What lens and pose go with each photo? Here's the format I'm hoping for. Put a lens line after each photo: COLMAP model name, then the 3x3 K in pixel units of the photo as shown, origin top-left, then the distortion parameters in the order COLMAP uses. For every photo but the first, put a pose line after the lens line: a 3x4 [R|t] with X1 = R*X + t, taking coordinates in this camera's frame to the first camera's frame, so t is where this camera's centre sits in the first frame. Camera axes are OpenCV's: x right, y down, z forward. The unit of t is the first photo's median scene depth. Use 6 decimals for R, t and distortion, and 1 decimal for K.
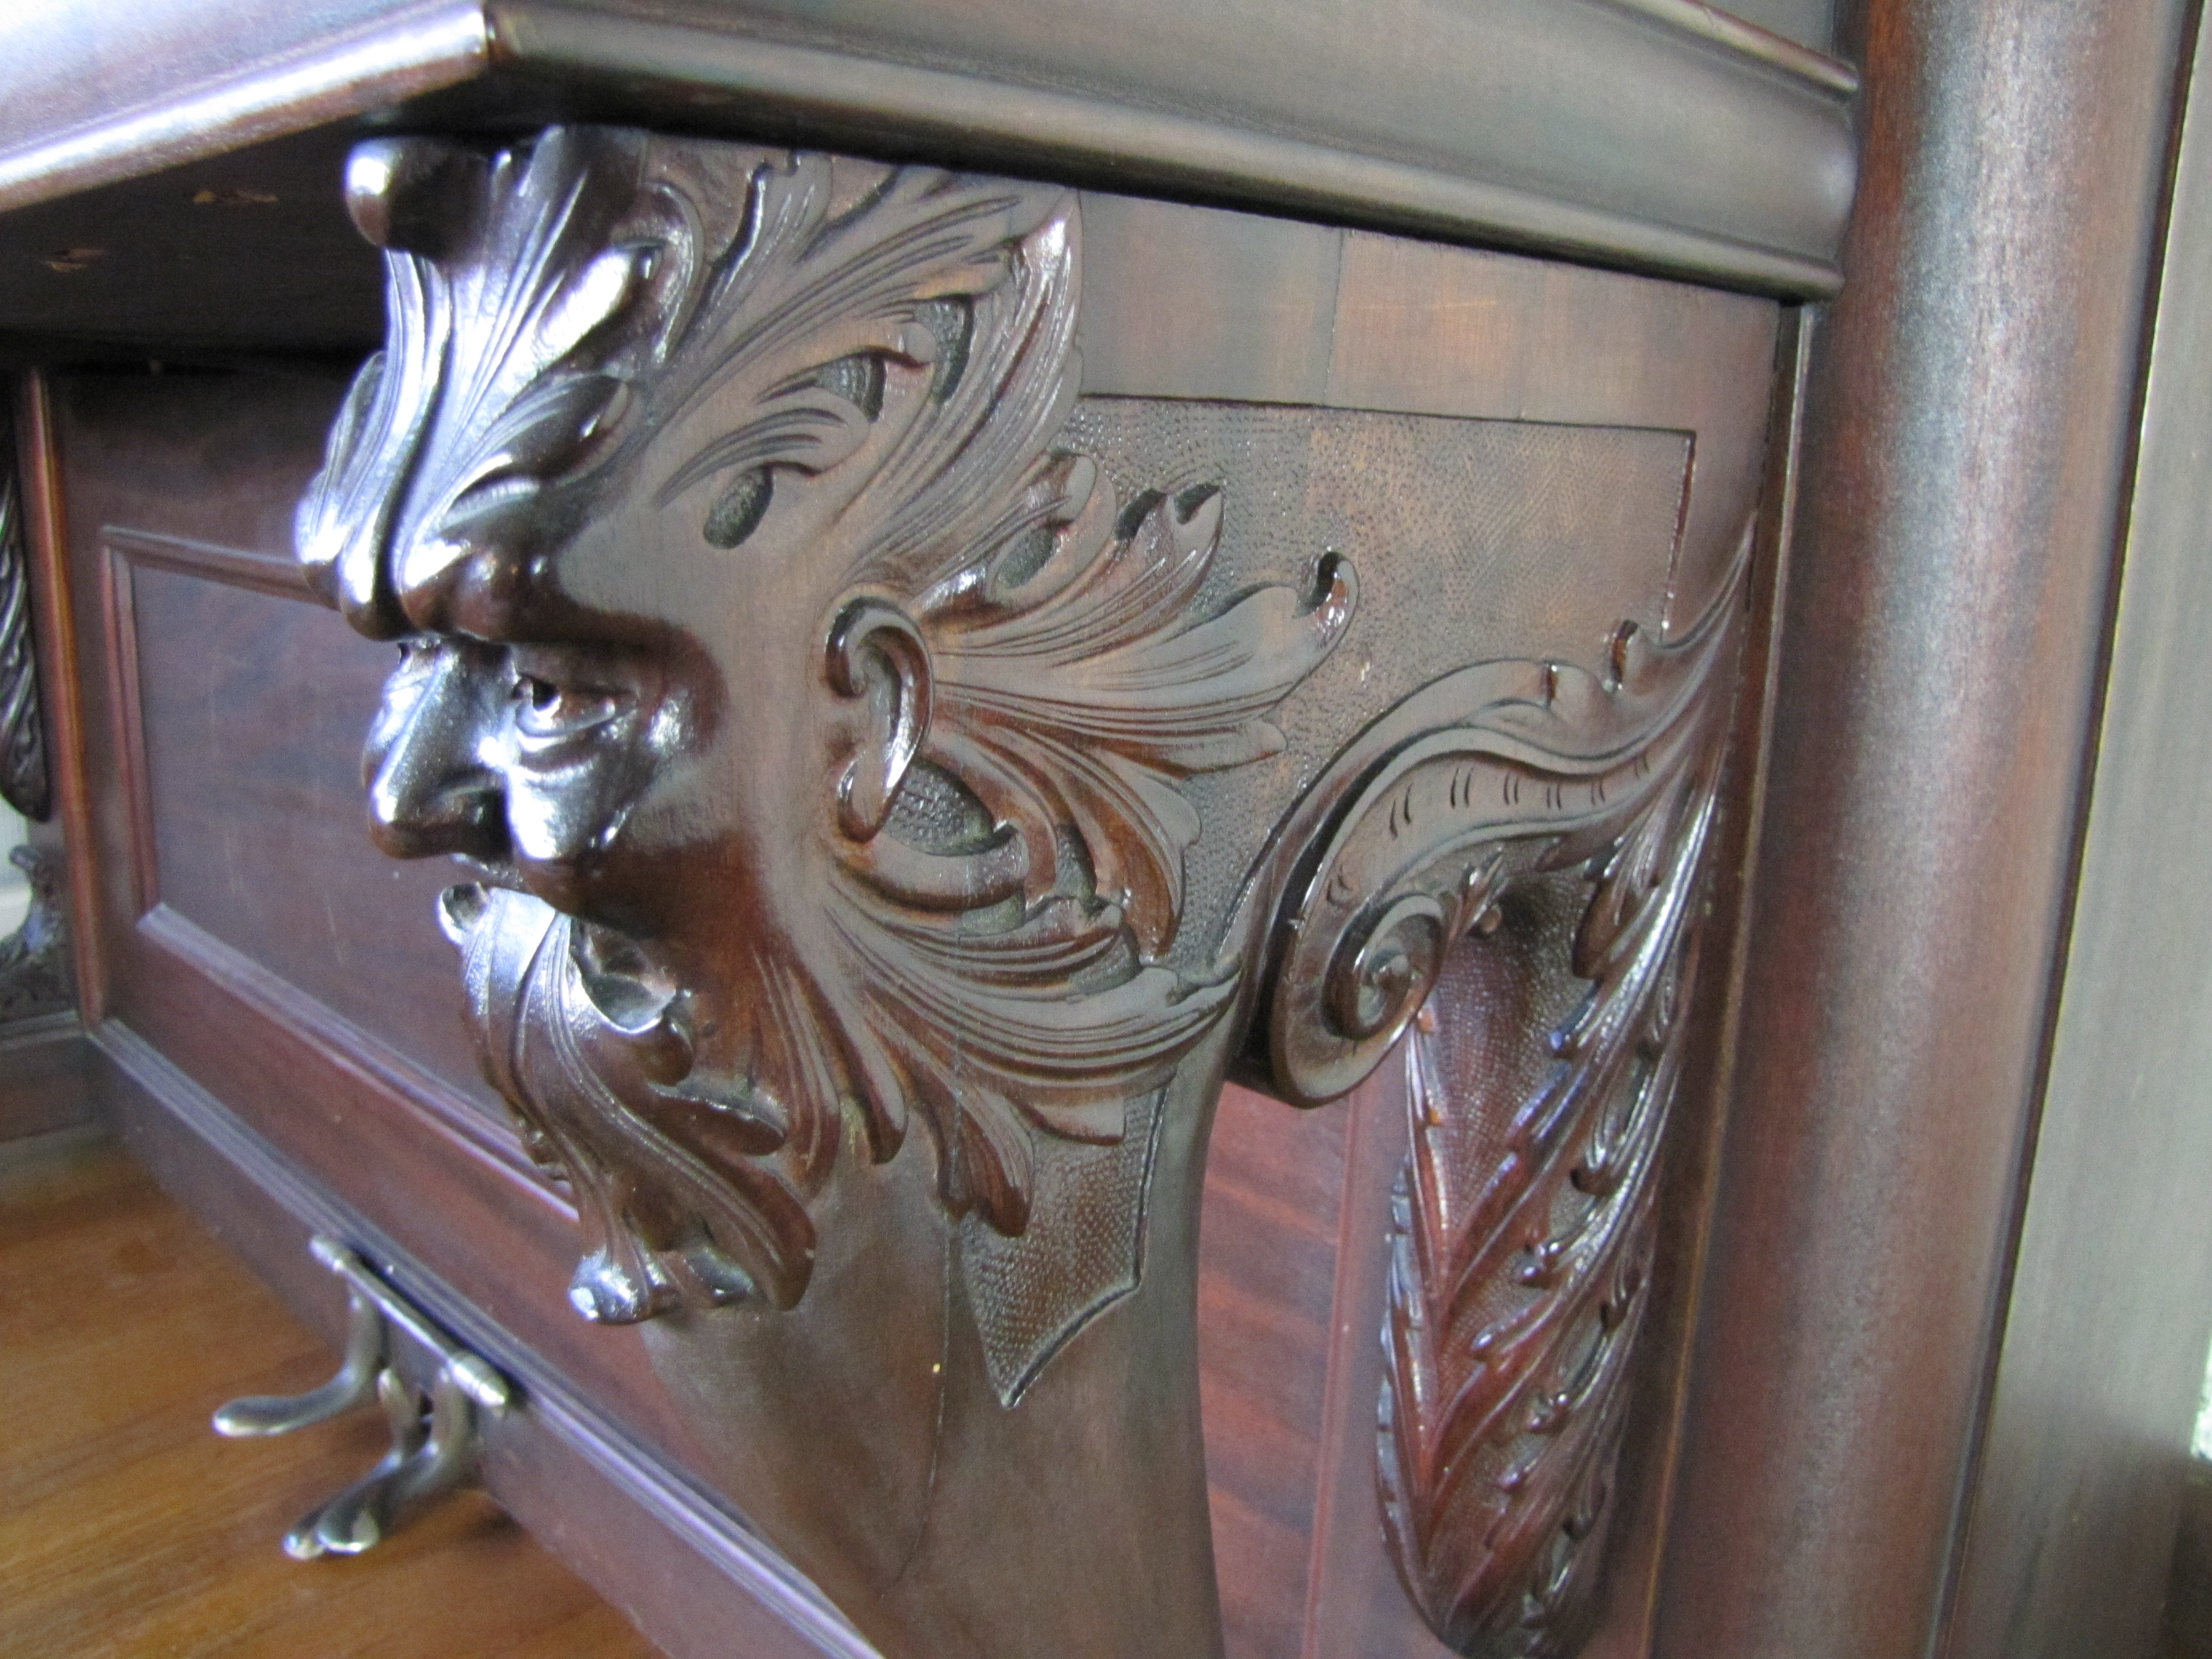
lens RADIAL K [[1843.6, 0, 1106.0], [0, 1843.6, 829.5], [0, 0, 1]] dist [-0.174622, 0.102110]
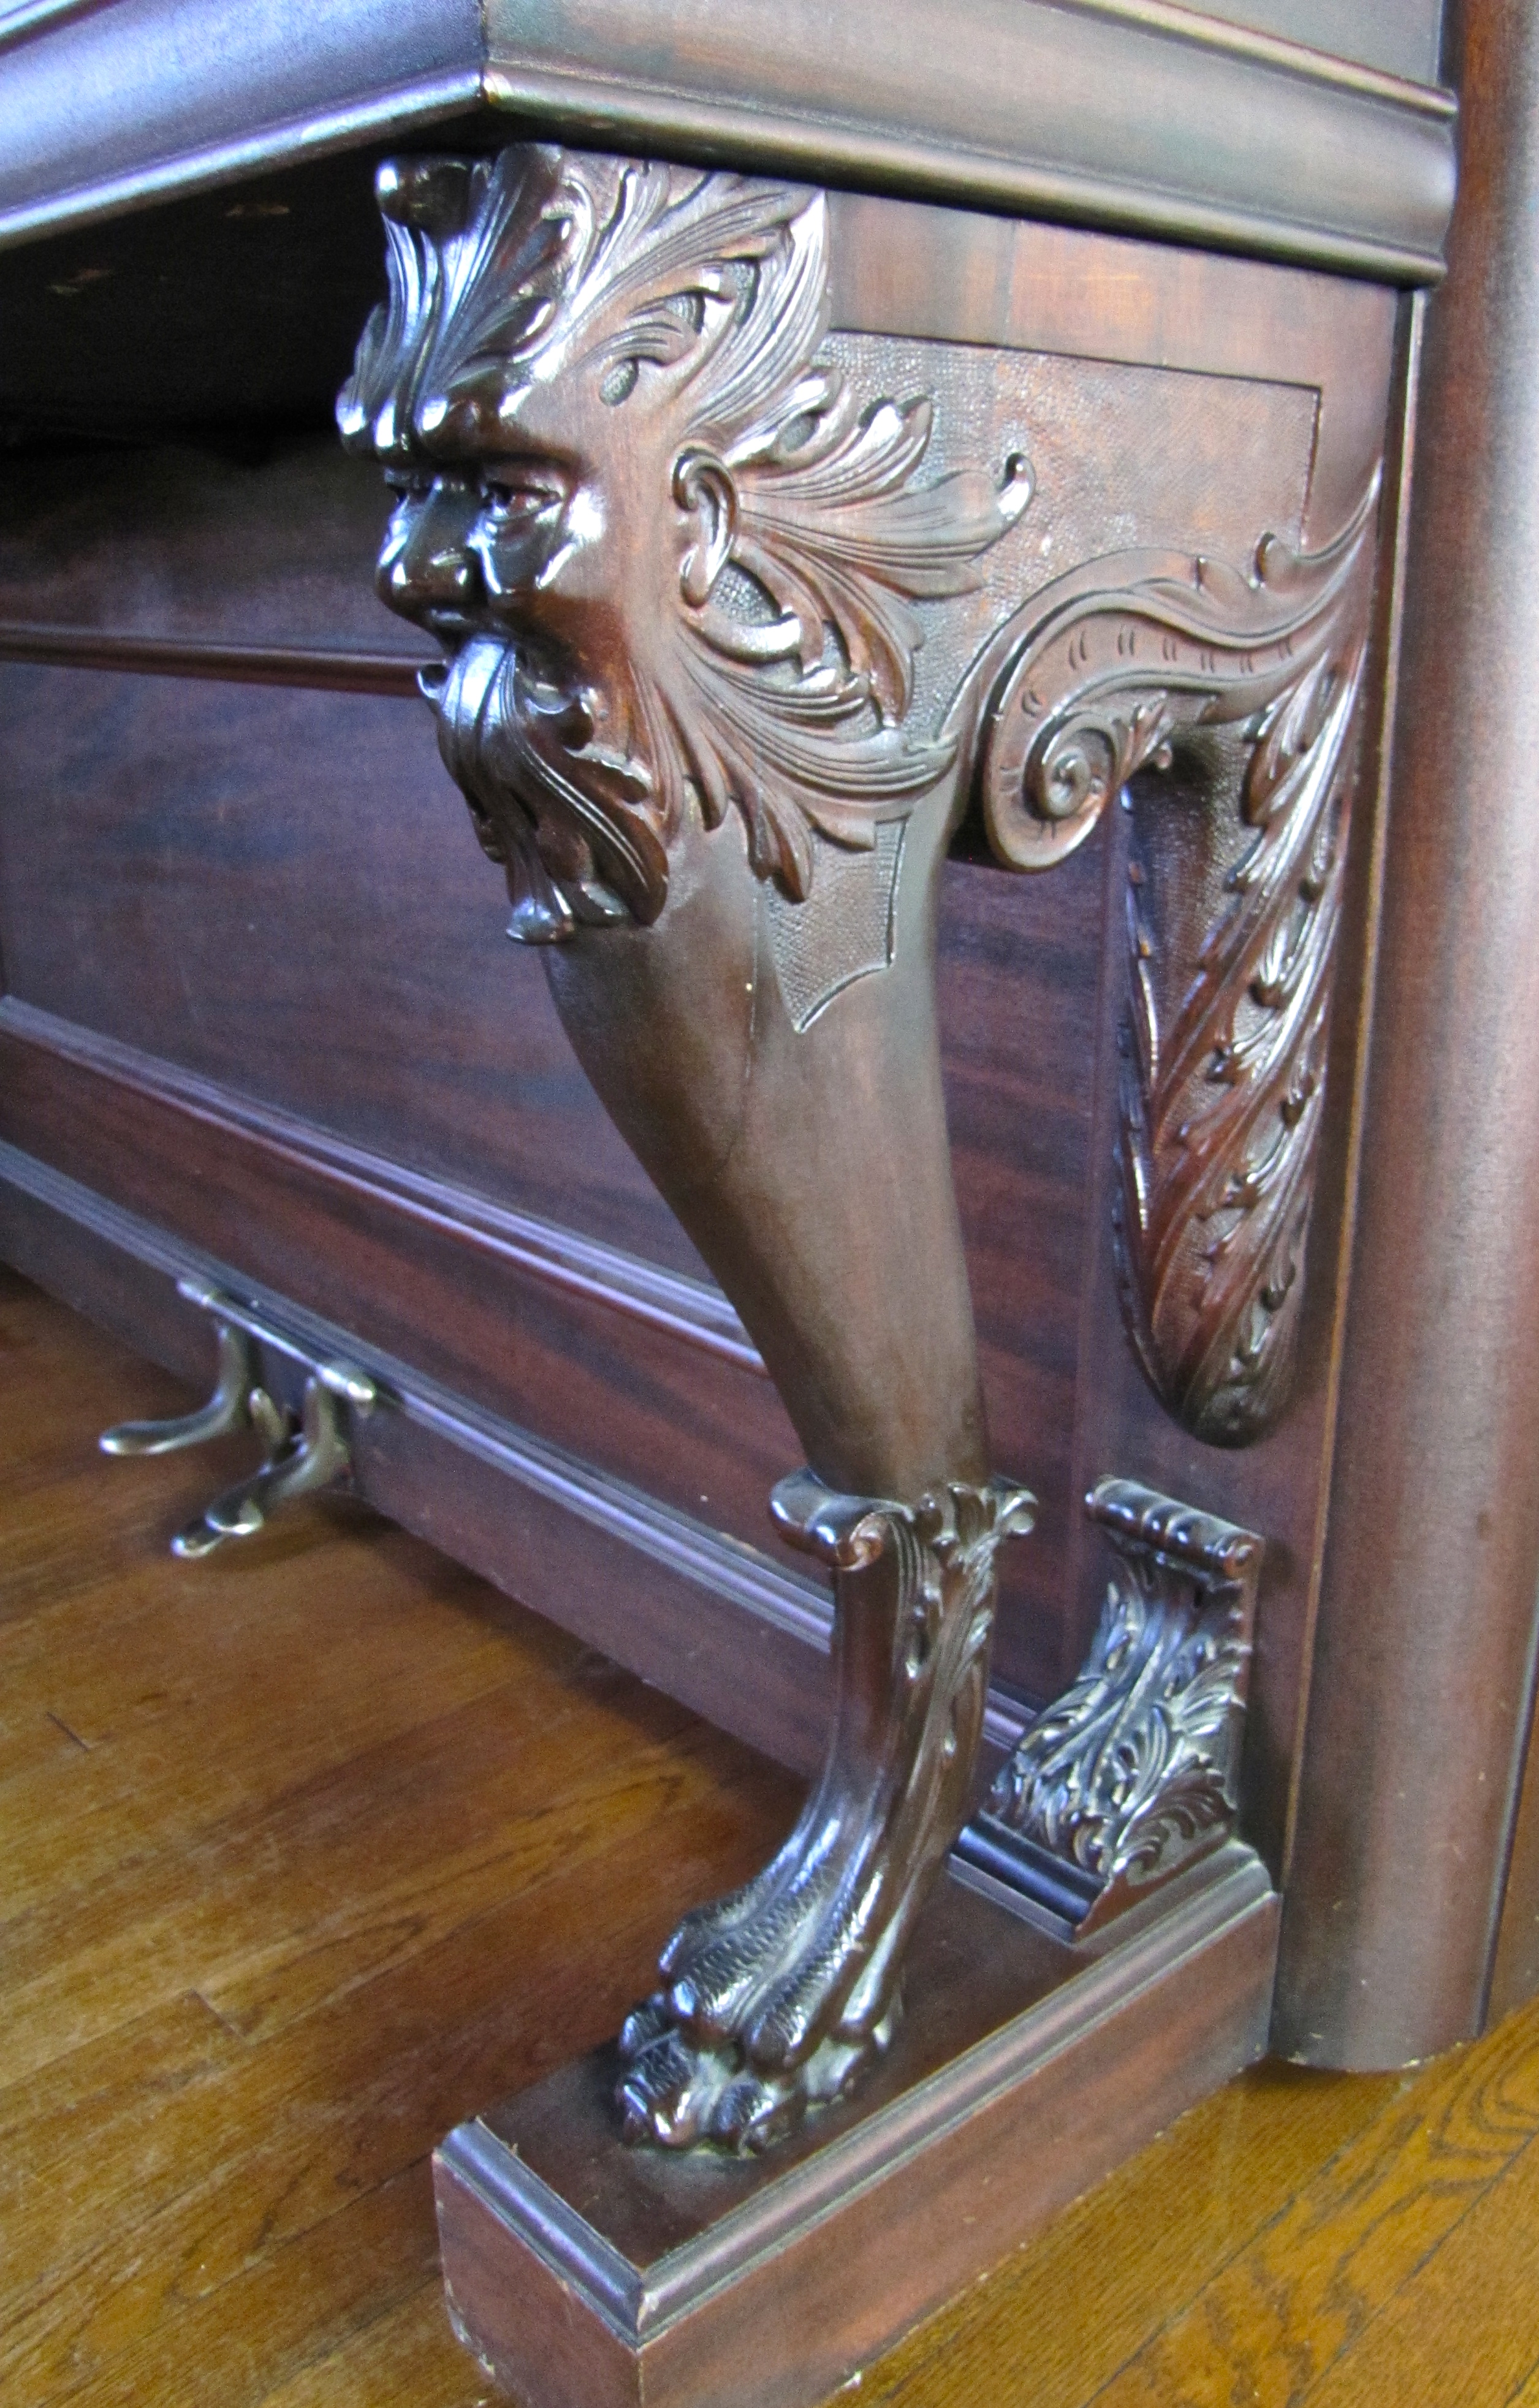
lens RADIAL K [[2024.9, 0, 900.2], [0, 2024.9, 1211.4], [0, 0, 1]] dist [-0.164073, 0.123866]
pose [[0.999509, -0.011503, -0.029139, 0.065737], [0.014328, 0.995016, 0.098680, 0.267320], [0.027859, -0.099049, 0.994693, -0.569470]]
